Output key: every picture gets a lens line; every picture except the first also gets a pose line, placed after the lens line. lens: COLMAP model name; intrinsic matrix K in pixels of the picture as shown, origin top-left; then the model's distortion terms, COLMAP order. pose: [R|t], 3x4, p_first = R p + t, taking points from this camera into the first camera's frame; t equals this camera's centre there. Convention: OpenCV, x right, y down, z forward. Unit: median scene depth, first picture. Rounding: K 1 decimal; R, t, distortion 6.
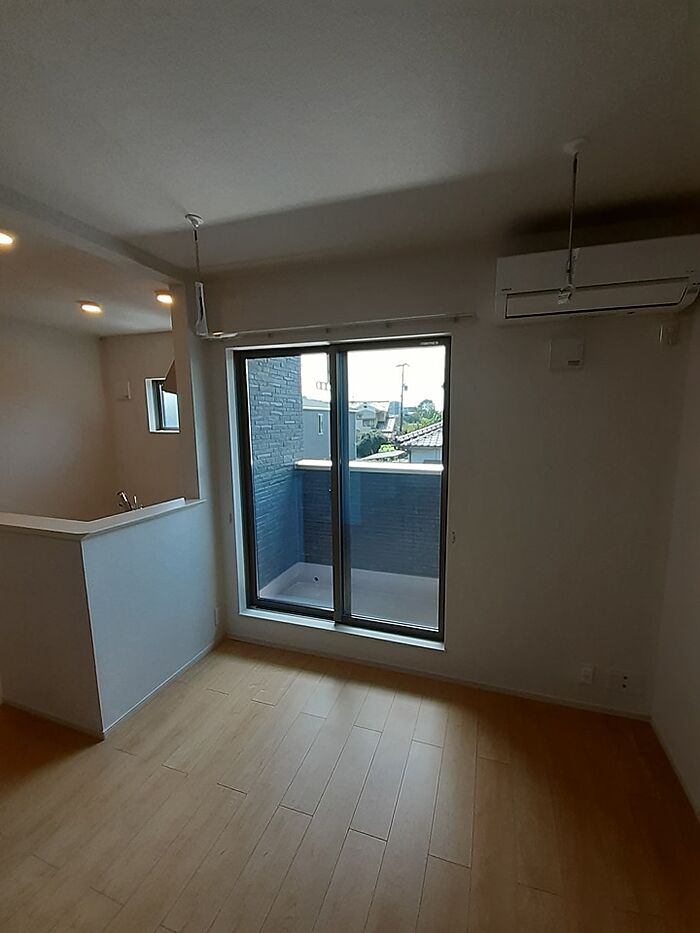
lens RADIAL K [[377.1, 0, 375.1], [0, 377.1, 472.1], [0, 0, 1]] dist [0.001044, 0.000171]
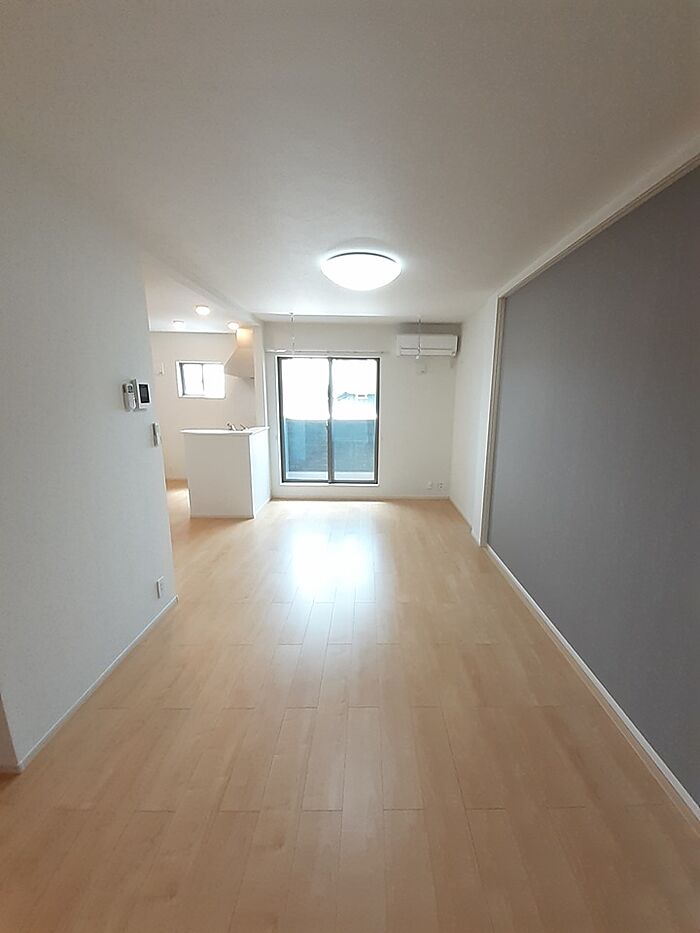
lens RADIAL K [[377.1, 0, 375.1], [0, 377.1, 472.1], [0, 0, 1]] dist [0.001044, 0.000171]
pose [[0.957346, -0.041789, 0.285907, -0.551491], [0.022529, 0.997270, 0.070324, 0.213257], [-0.288065, -0.060883, 0.955673, -1.381928]]
